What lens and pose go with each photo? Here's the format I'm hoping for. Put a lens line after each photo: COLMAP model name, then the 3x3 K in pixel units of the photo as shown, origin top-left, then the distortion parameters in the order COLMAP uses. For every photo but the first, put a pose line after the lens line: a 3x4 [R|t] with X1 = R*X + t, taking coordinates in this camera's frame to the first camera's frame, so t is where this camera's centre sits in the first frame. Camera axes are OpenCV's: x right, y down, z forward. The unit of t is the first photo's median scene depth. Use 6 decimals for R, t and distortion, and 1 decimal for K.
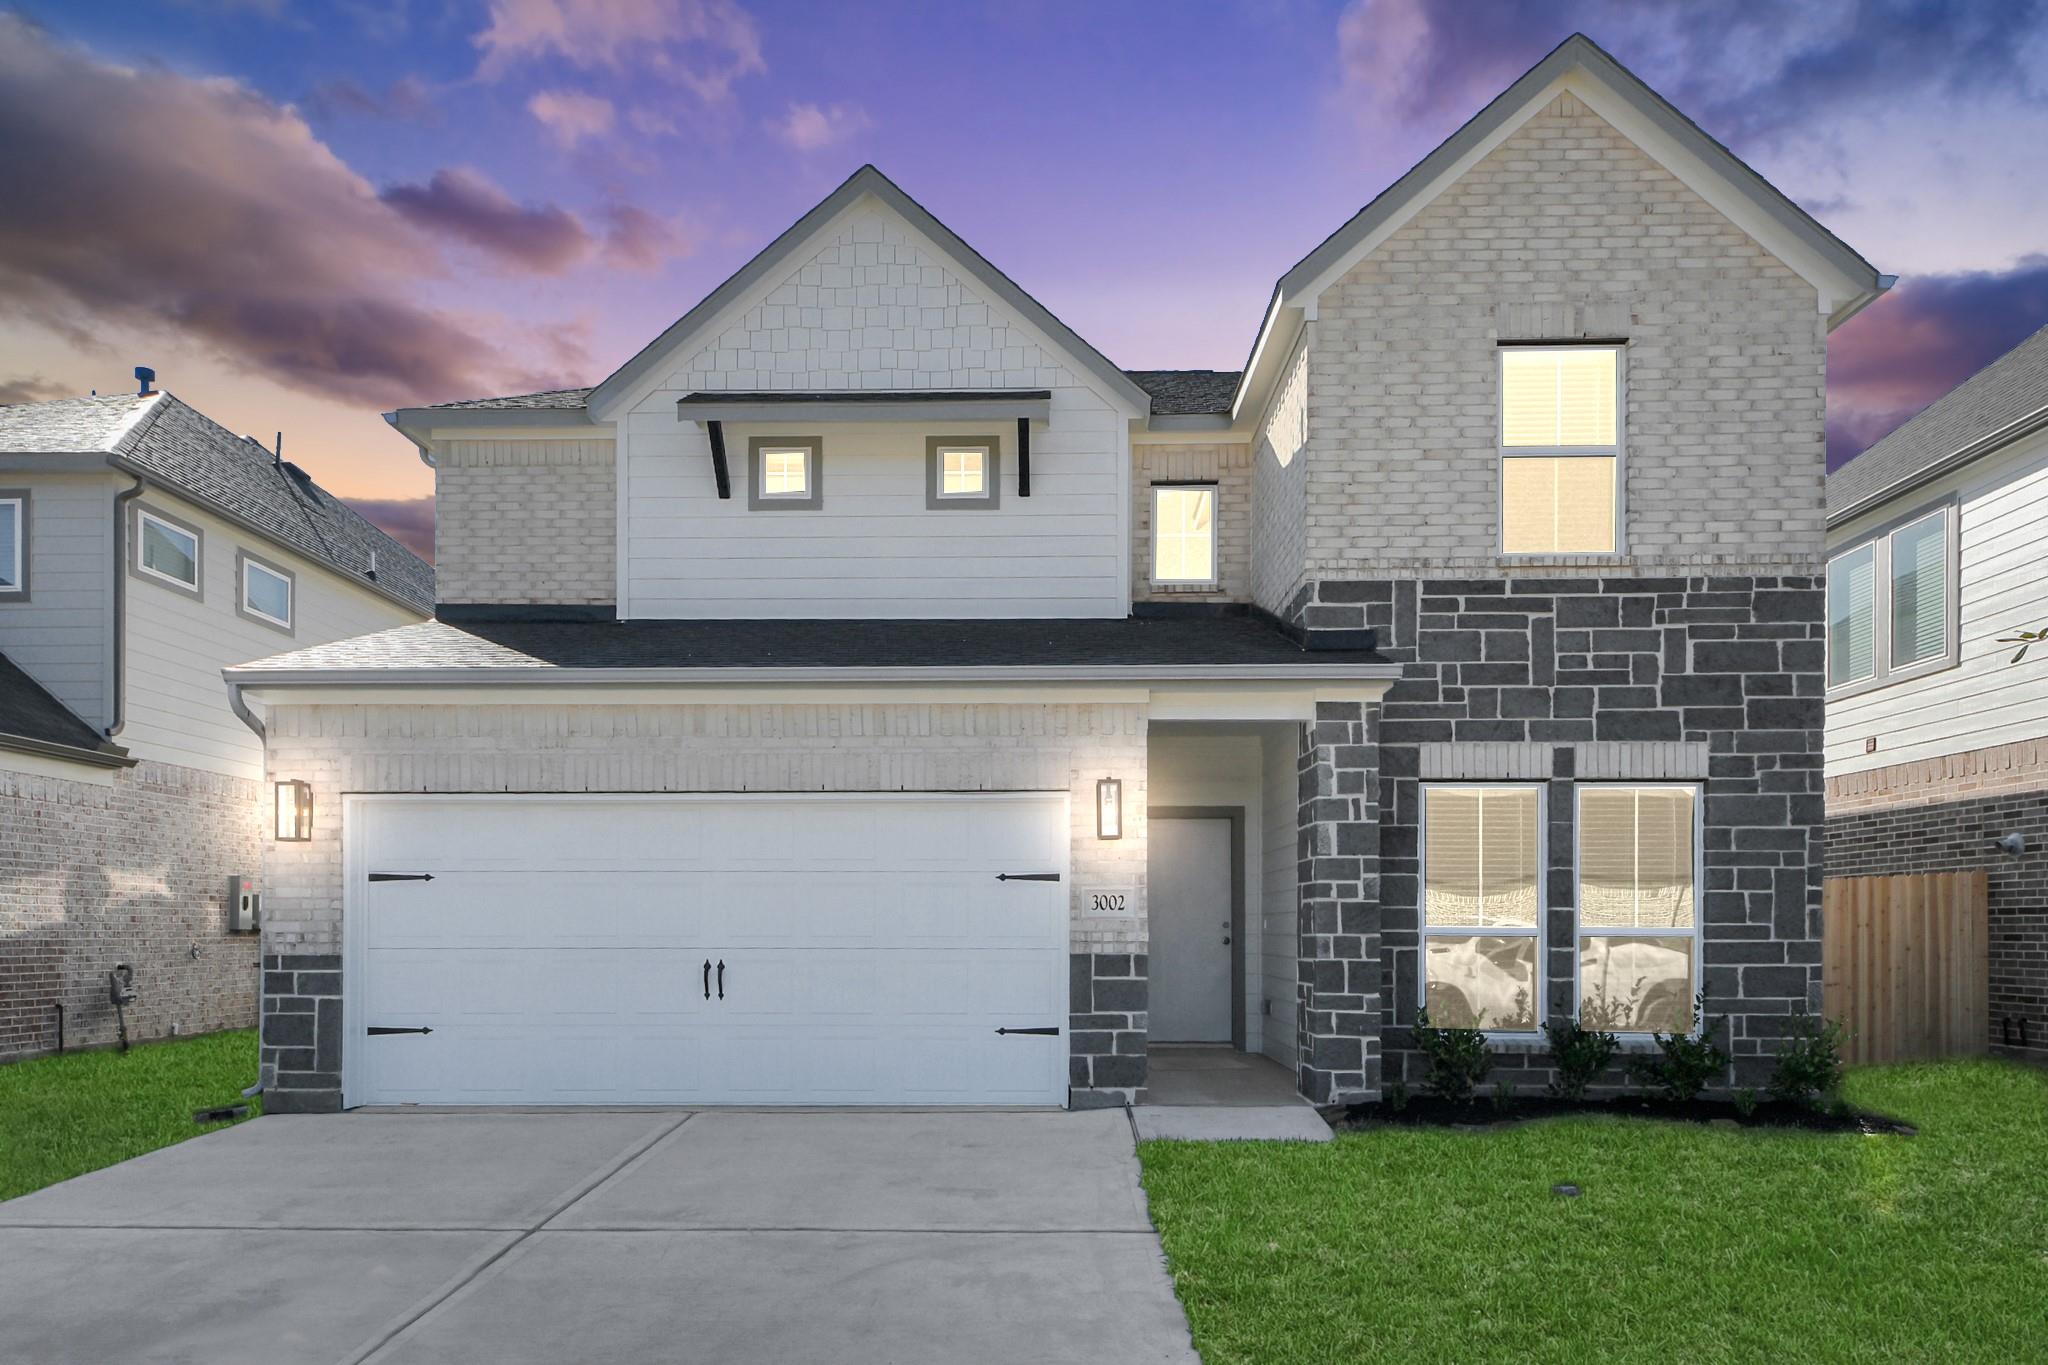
lens RADIAL K [[1257.0, 0, 1024.0], [0, 1257.0, 682.5], [0, 0, 1]] dist [0.020887, -0.001309]
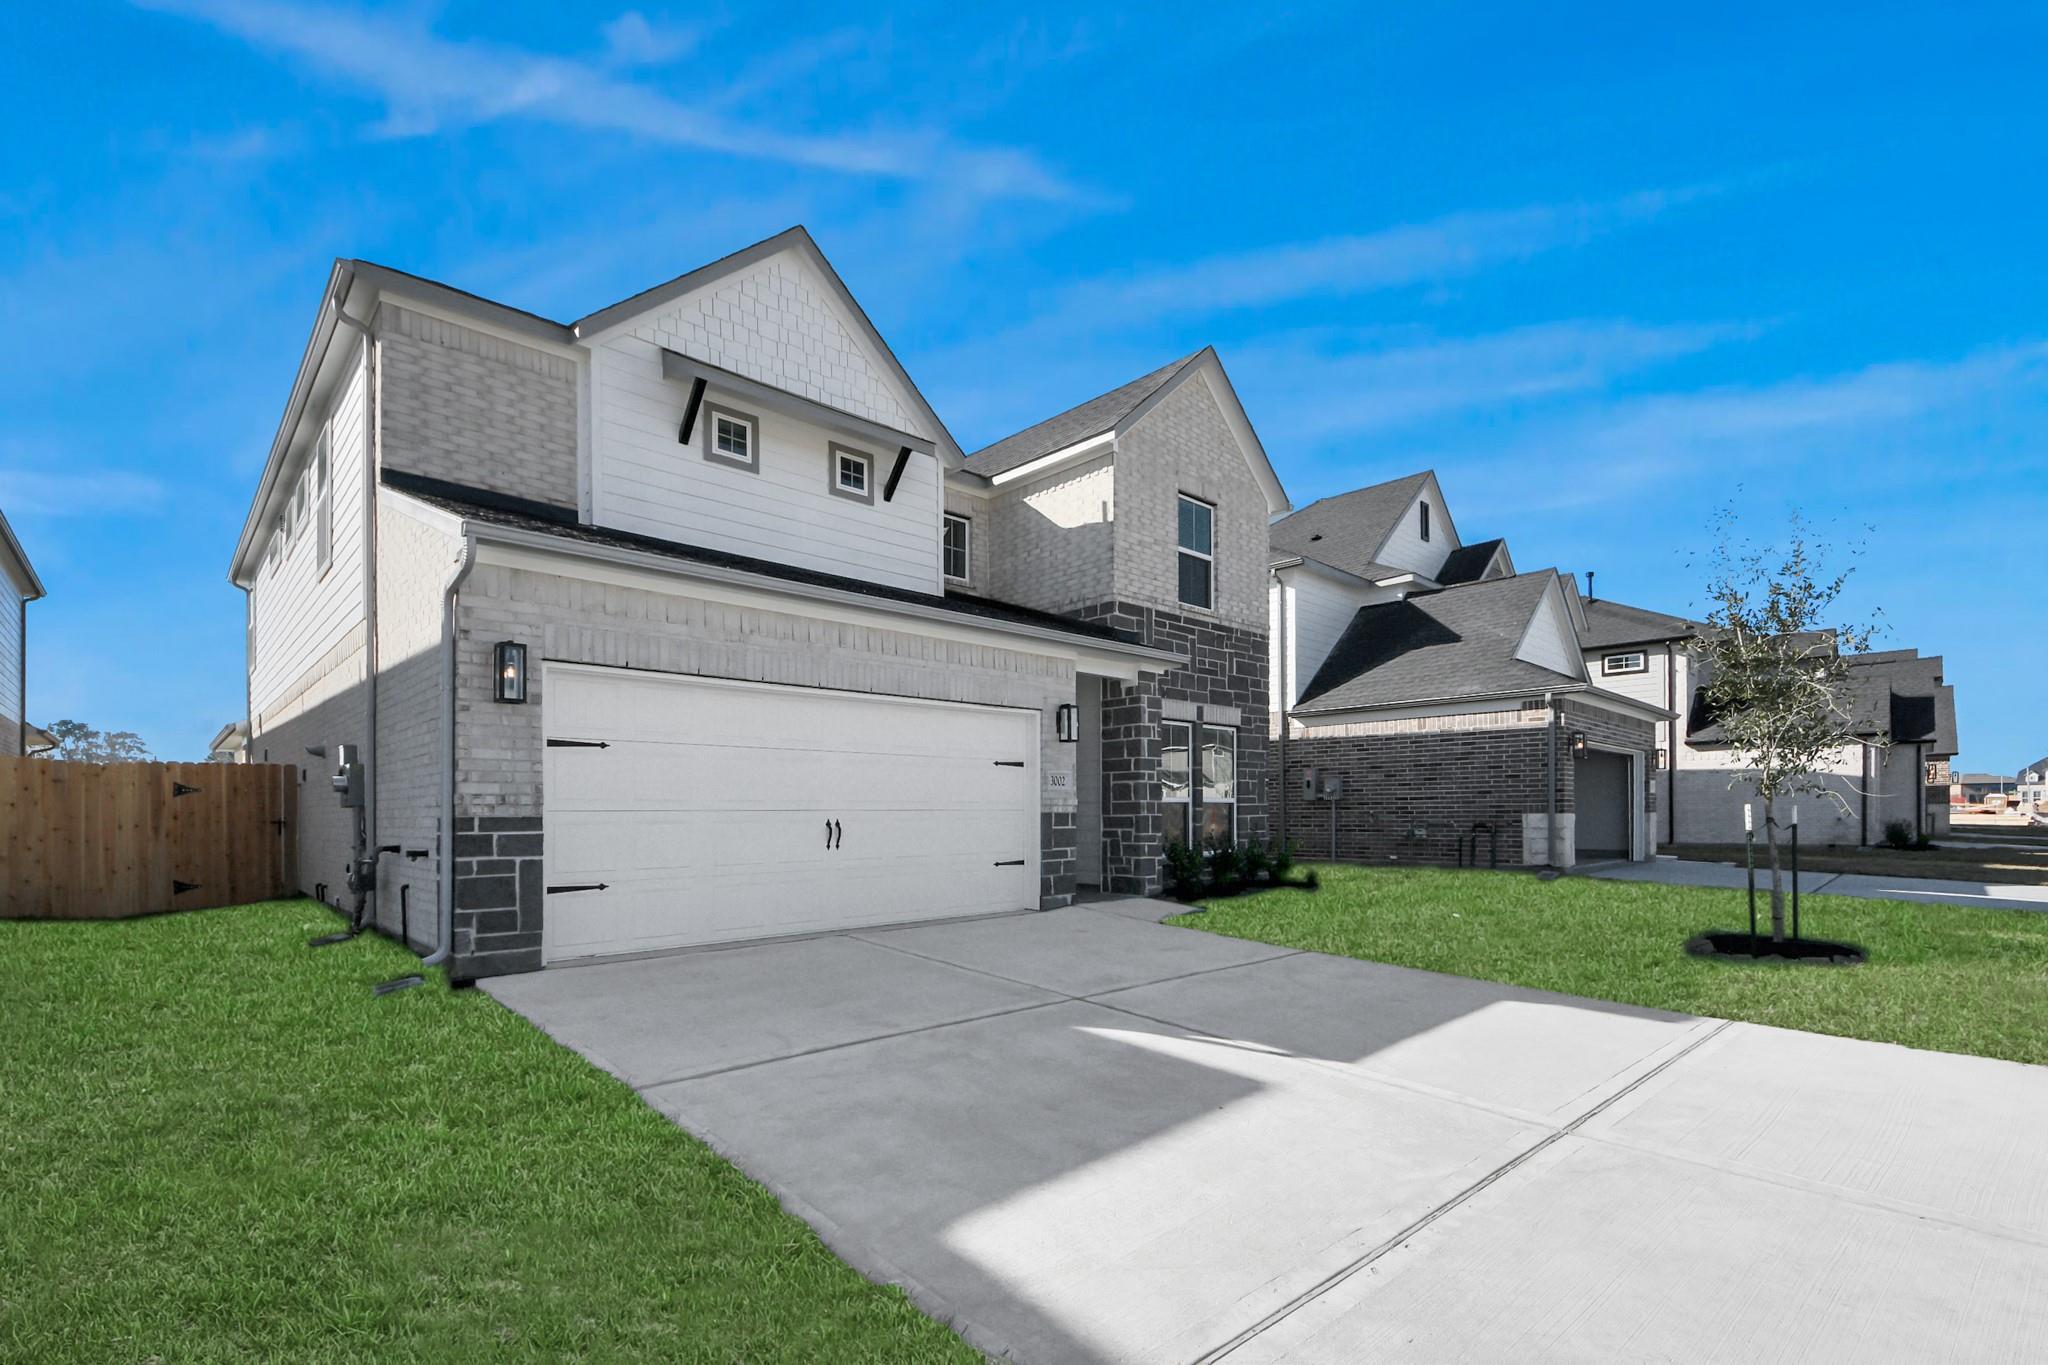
lens RADIAL K [[884.0, 0, 1023.9], [0, 884.0, 621.9], [0, 0, 1]] dist [-0.001619, -0.000093]
pose [[0.713075, 0.142071, 0.686542, -0.722653], [-0.123003, 0.989415, -0.076989, 0.061485], [-0.690213, -0.029548, 0.723002, 0.202011]]
